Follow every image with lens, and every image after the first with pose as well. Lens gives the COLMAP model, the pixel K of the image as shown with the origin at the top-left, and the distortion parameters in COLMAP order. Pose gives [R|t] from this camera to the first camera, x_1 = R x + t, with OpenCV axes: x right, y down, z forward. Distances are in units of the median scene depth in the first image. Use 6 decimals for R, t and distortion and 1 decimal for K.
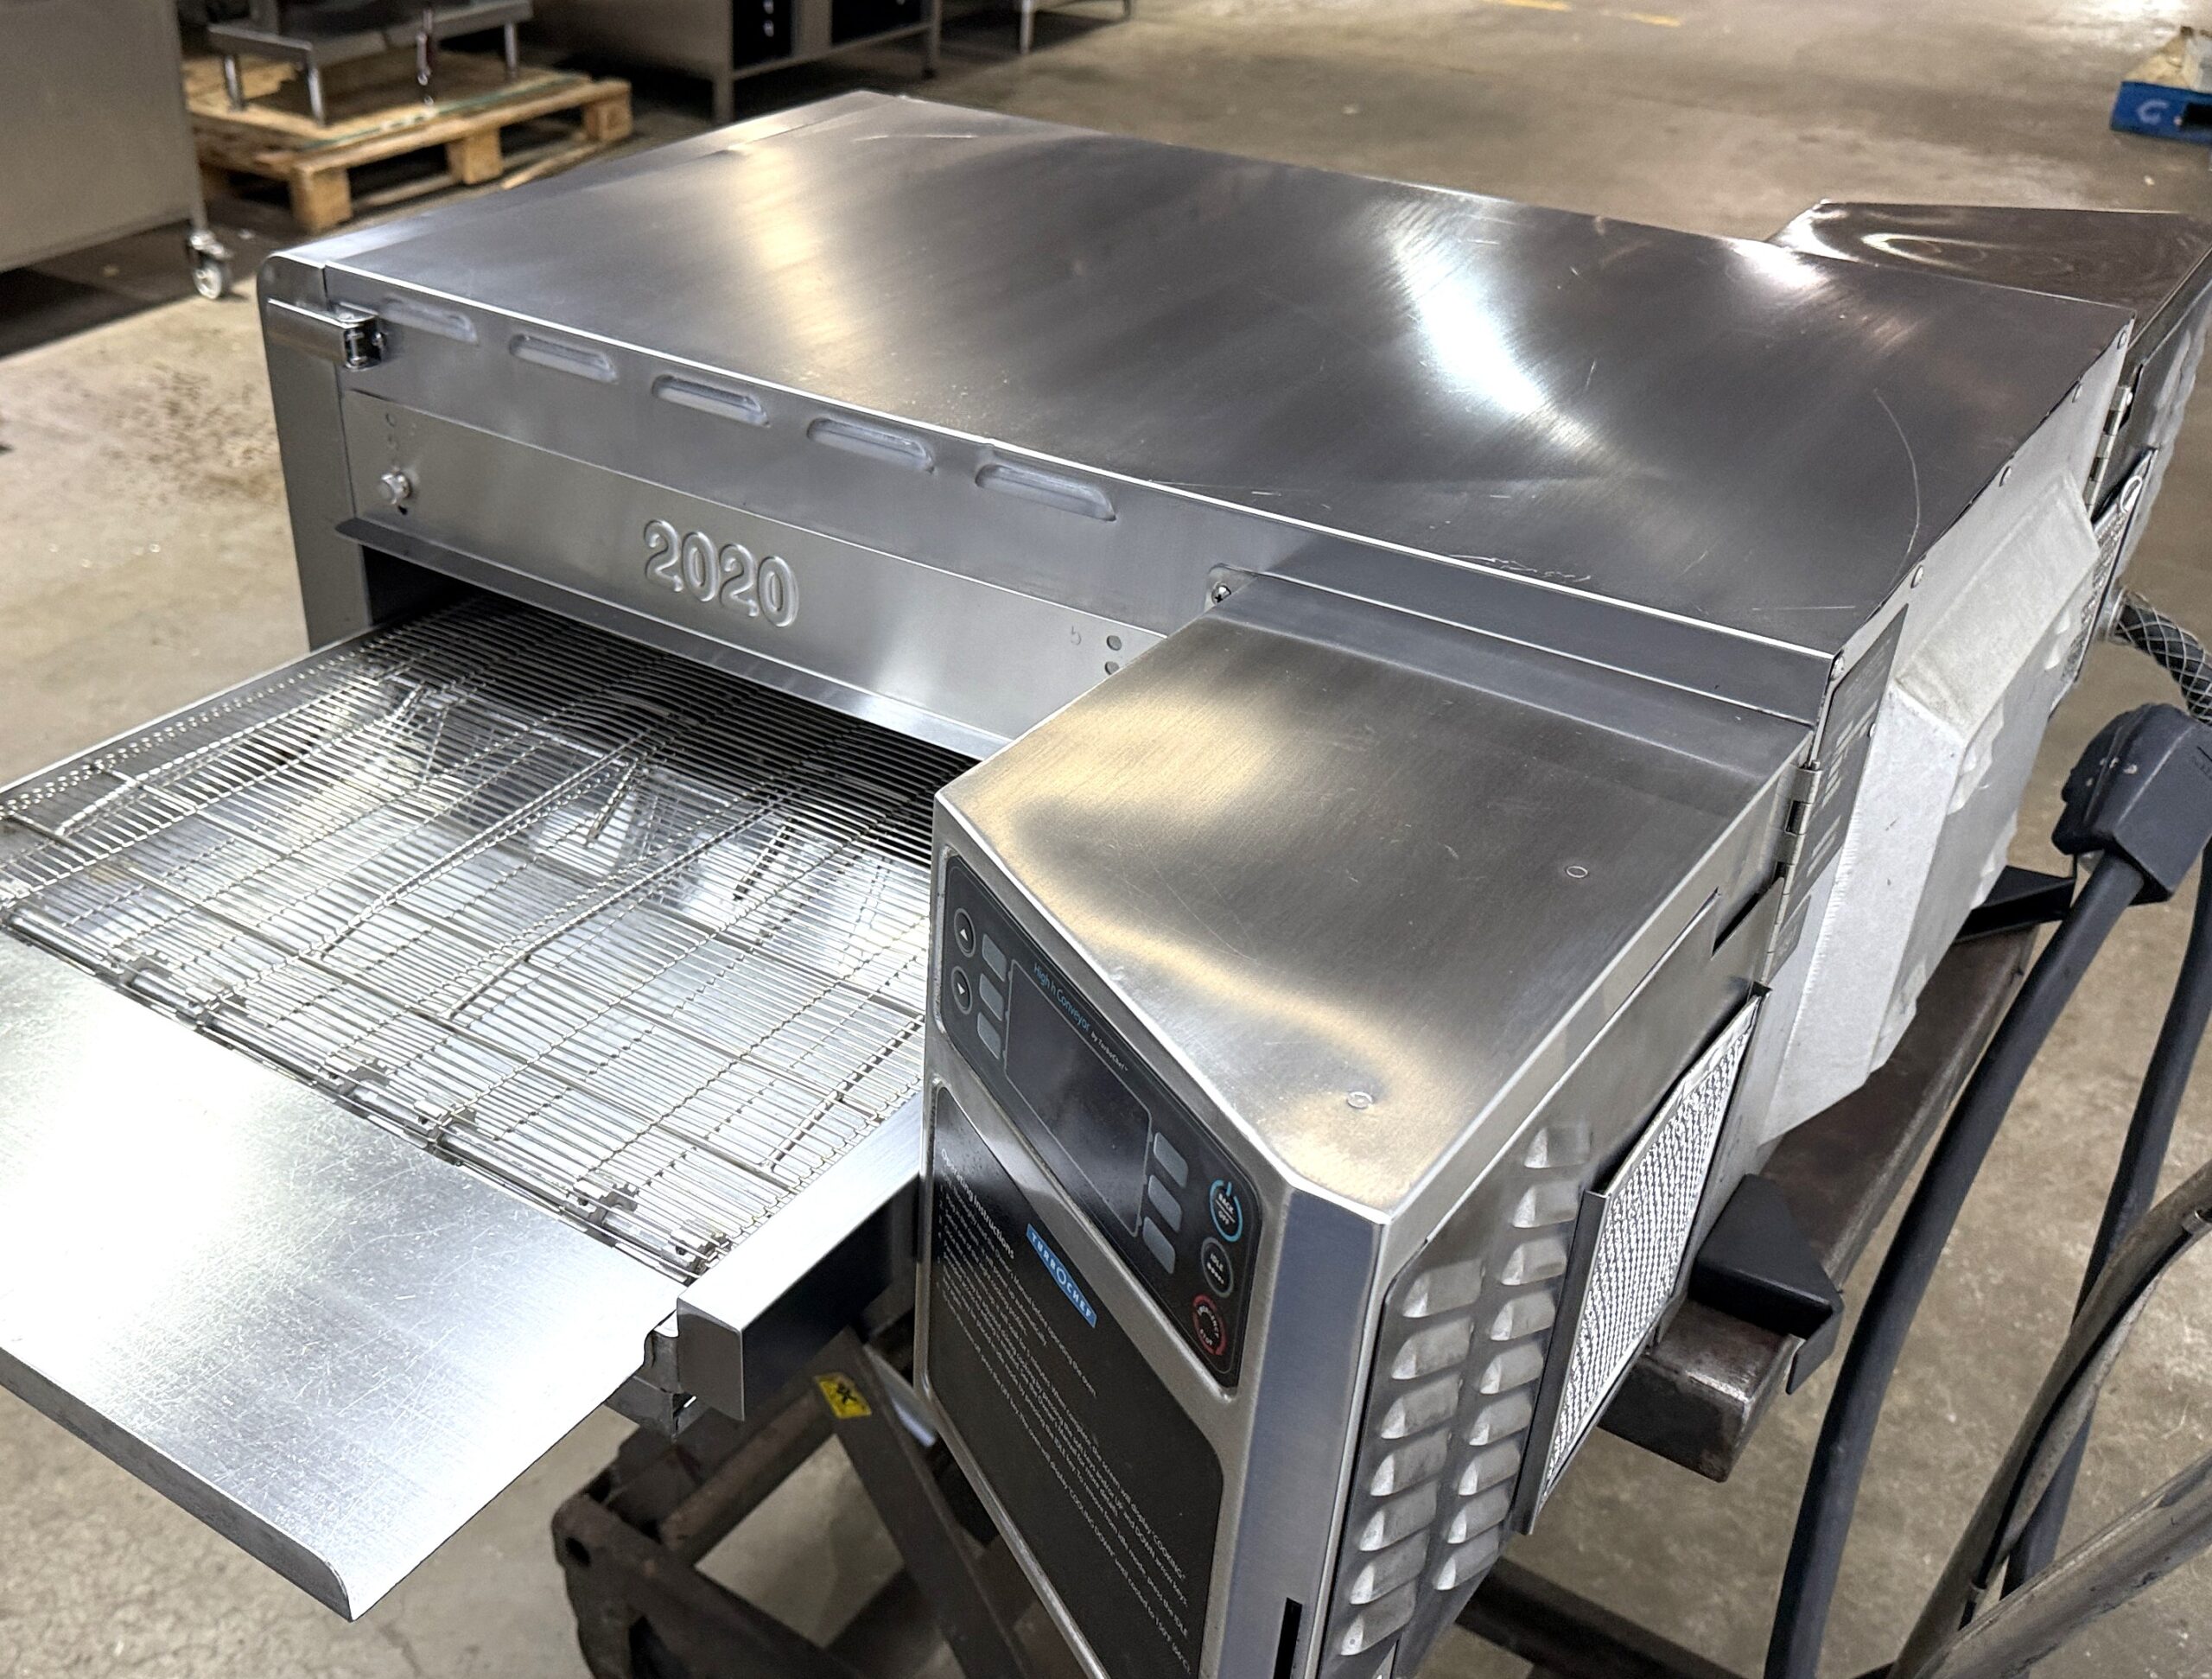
lens RADIAL K [[2225.7, 0, 881.7], [0, 2225.7, 880.7], [0, 0, 1]] dist [0.105686, -0.156522]
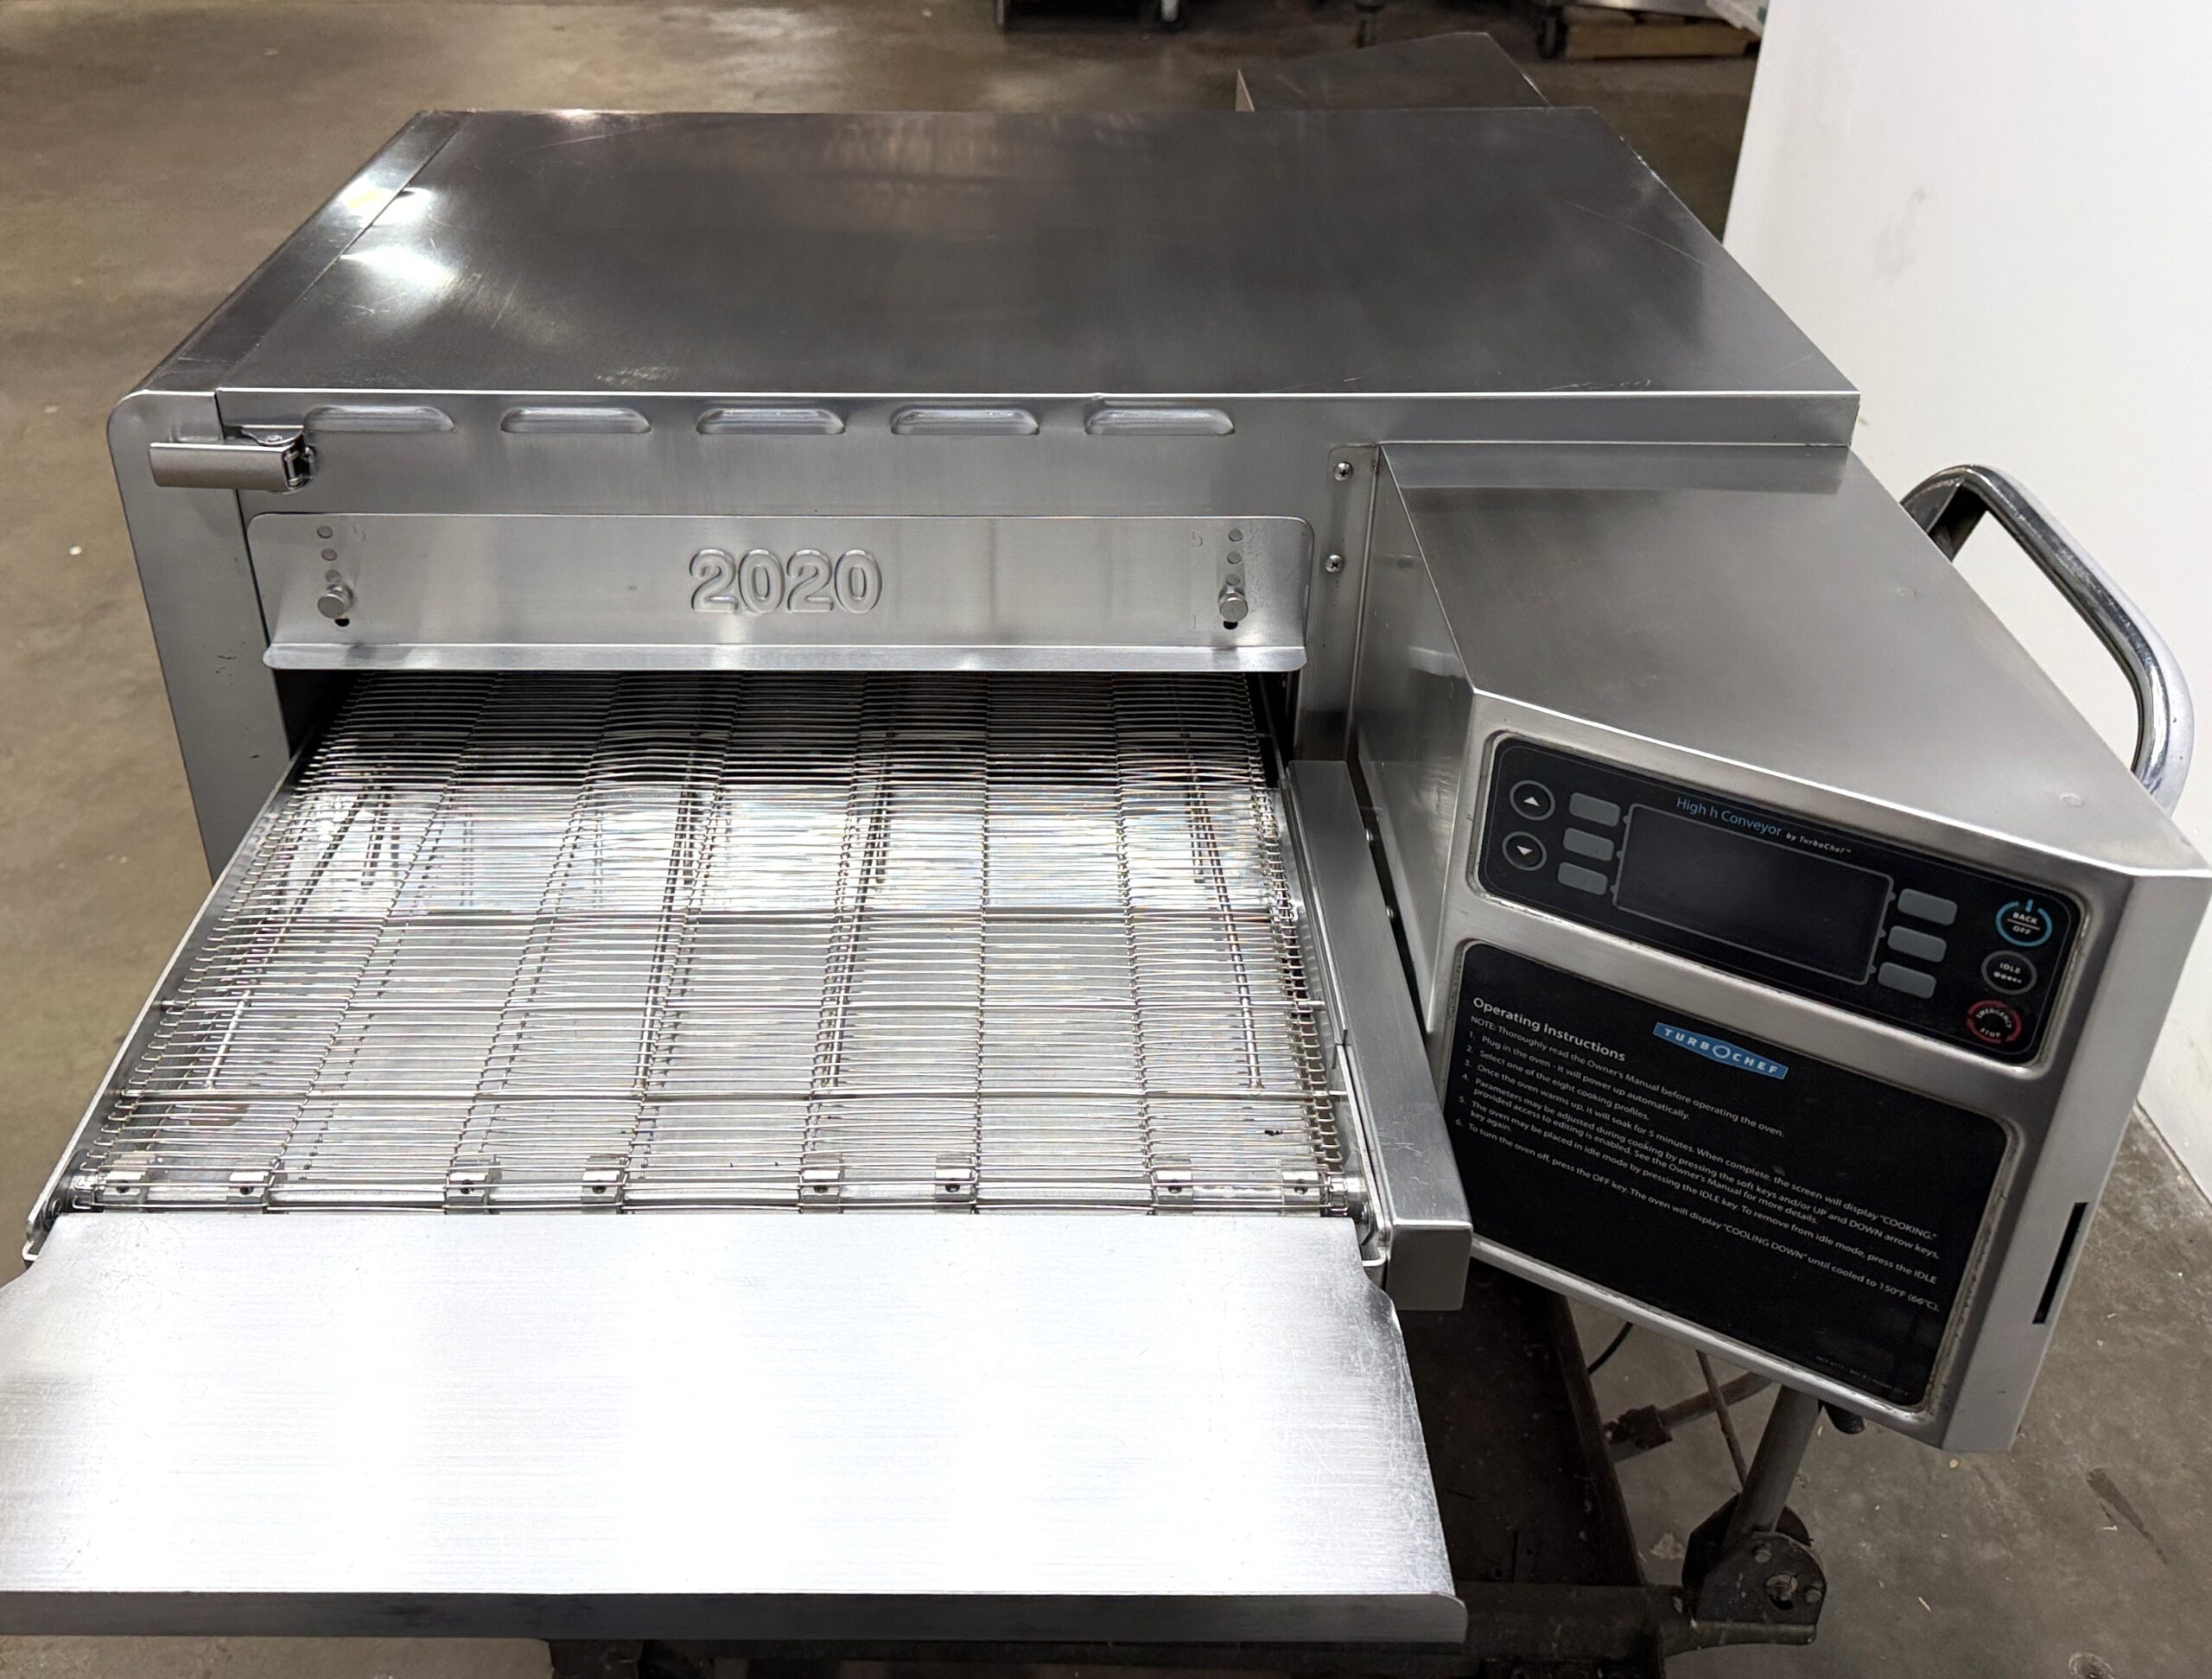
lens RADIAL K [[1995.5, 0, 988.0], [0, 1995.5, 620.1], [0, 0, 1]] dist [0.139244, -0.290327]
pose [[0.815058, -0.290308, 0.501400, -0.516747], [0.312651, 0.948974, 0.041217, -0.147515], [-0.487781, 0.123169, 0.864233, 0.187404]]
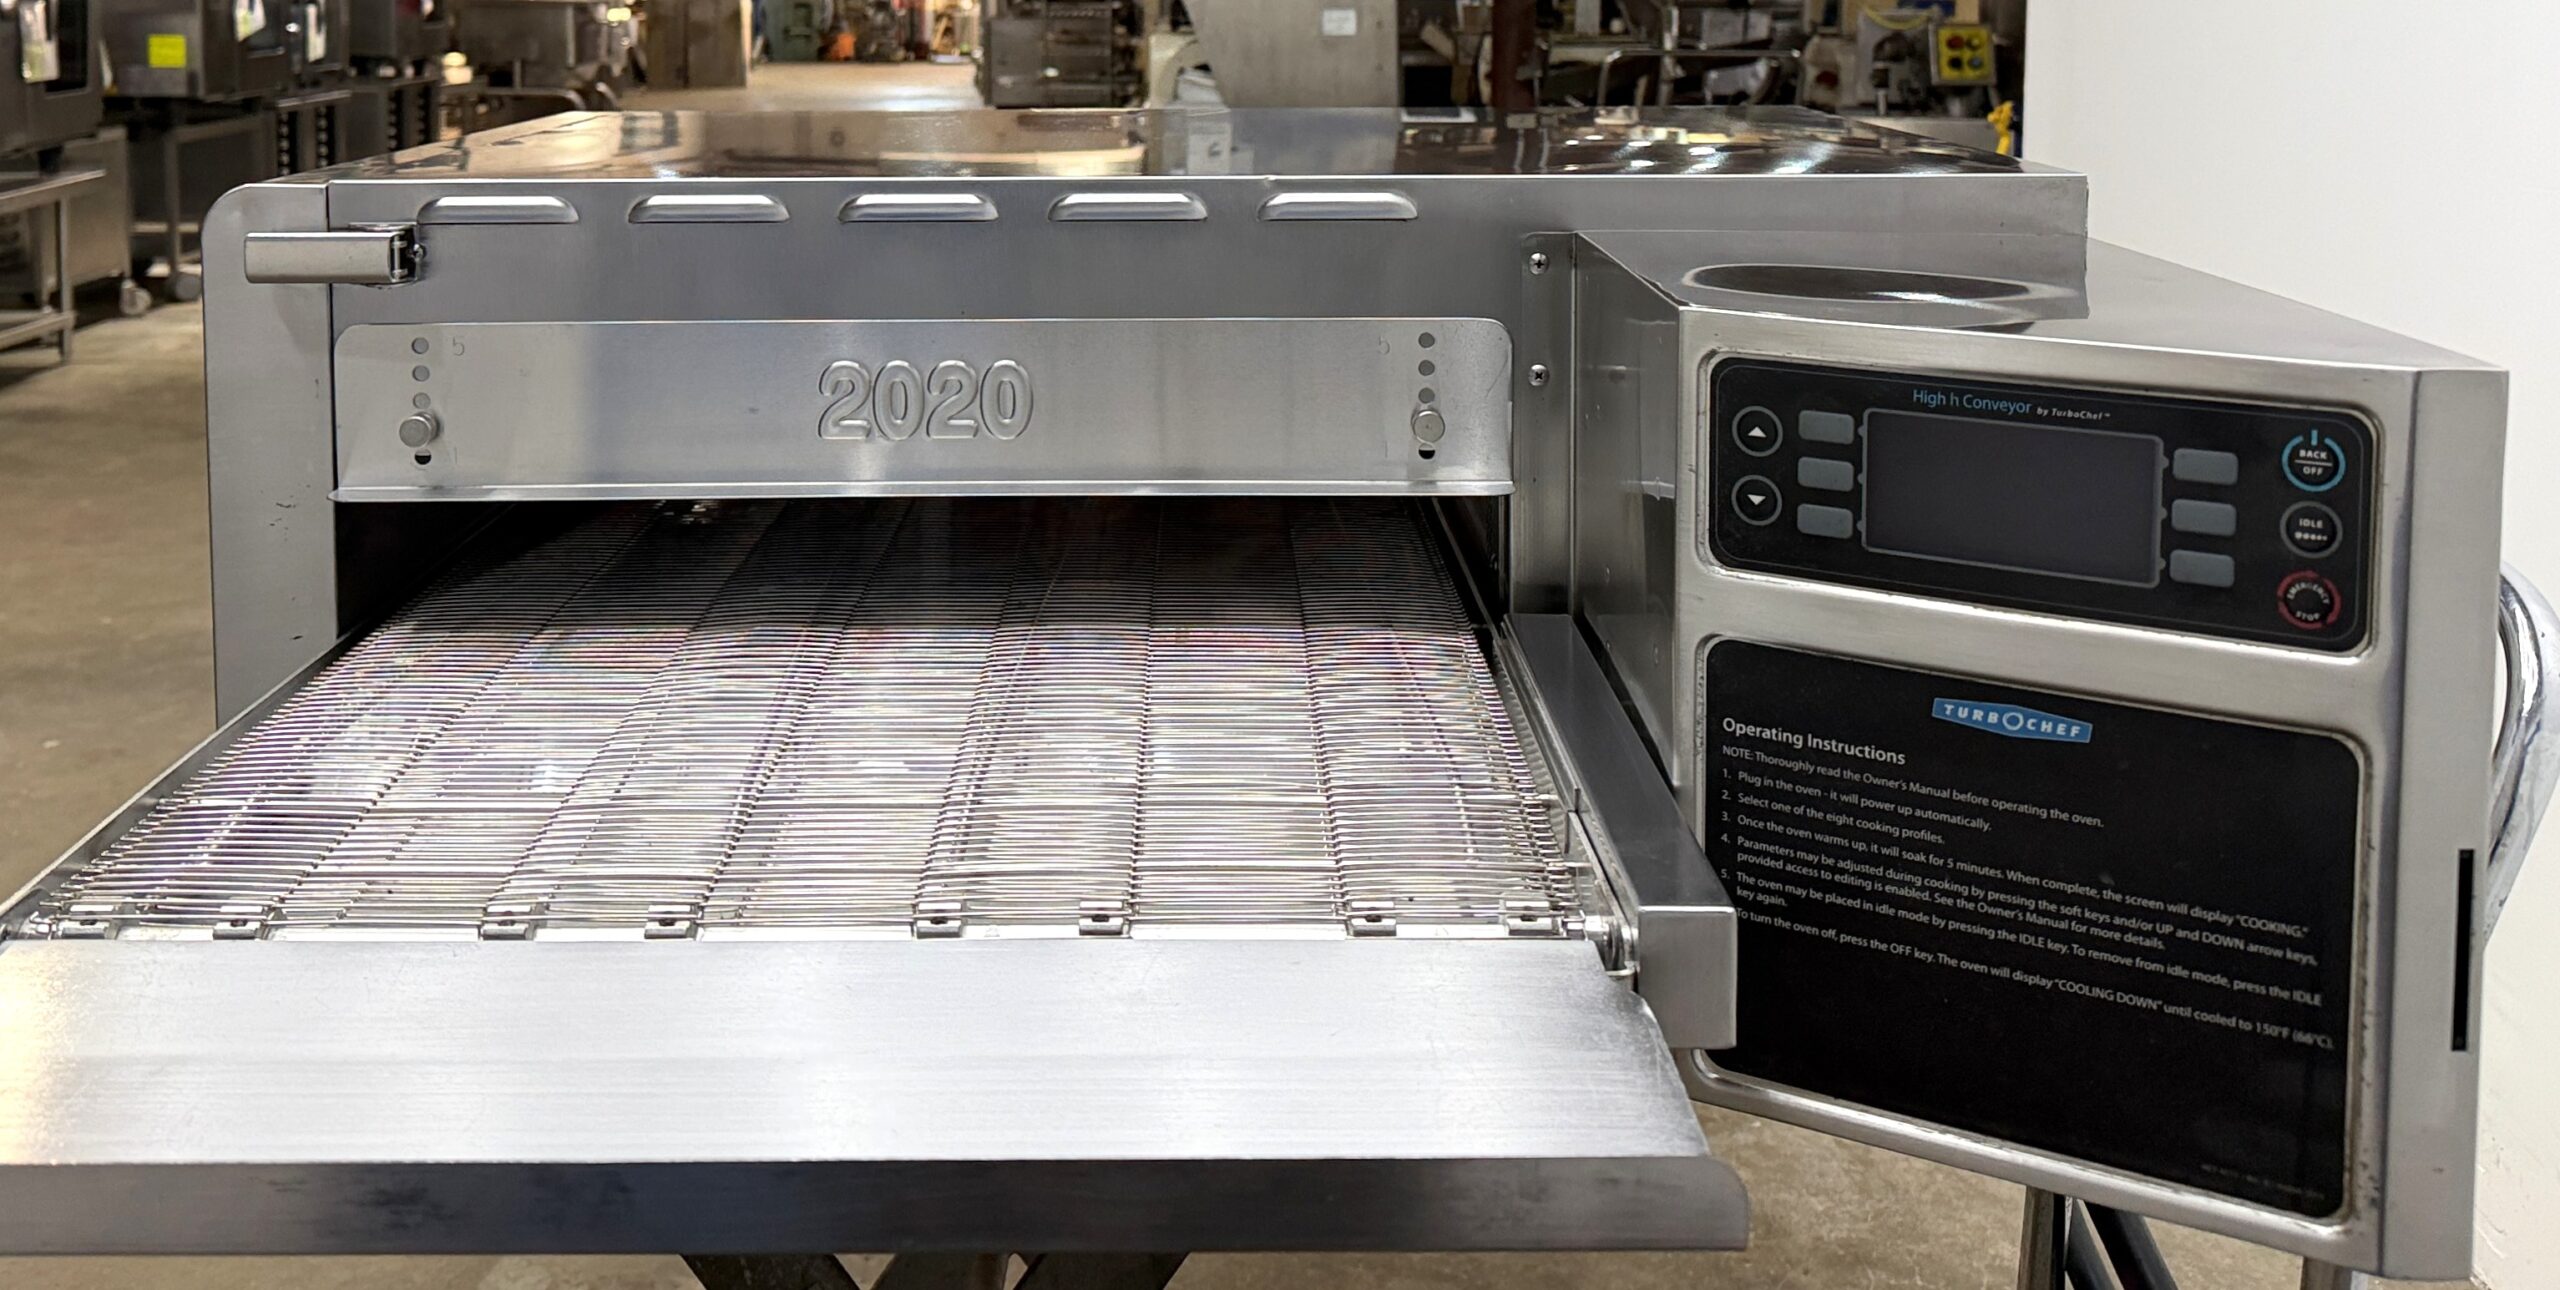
lens RADIAL K [[2360.7, 0, 1157.5], [0, 2360.7, 130.3], [0, 0, 1]] dist [0.099536, -0.182560]
pose [[0.818630, -0.052784, 0.571890, -0.606805], [0.310978, 0.877900, -0.364120, 0.160904], [-0.482843, 0.475925, 0.735090, 0.215863]]
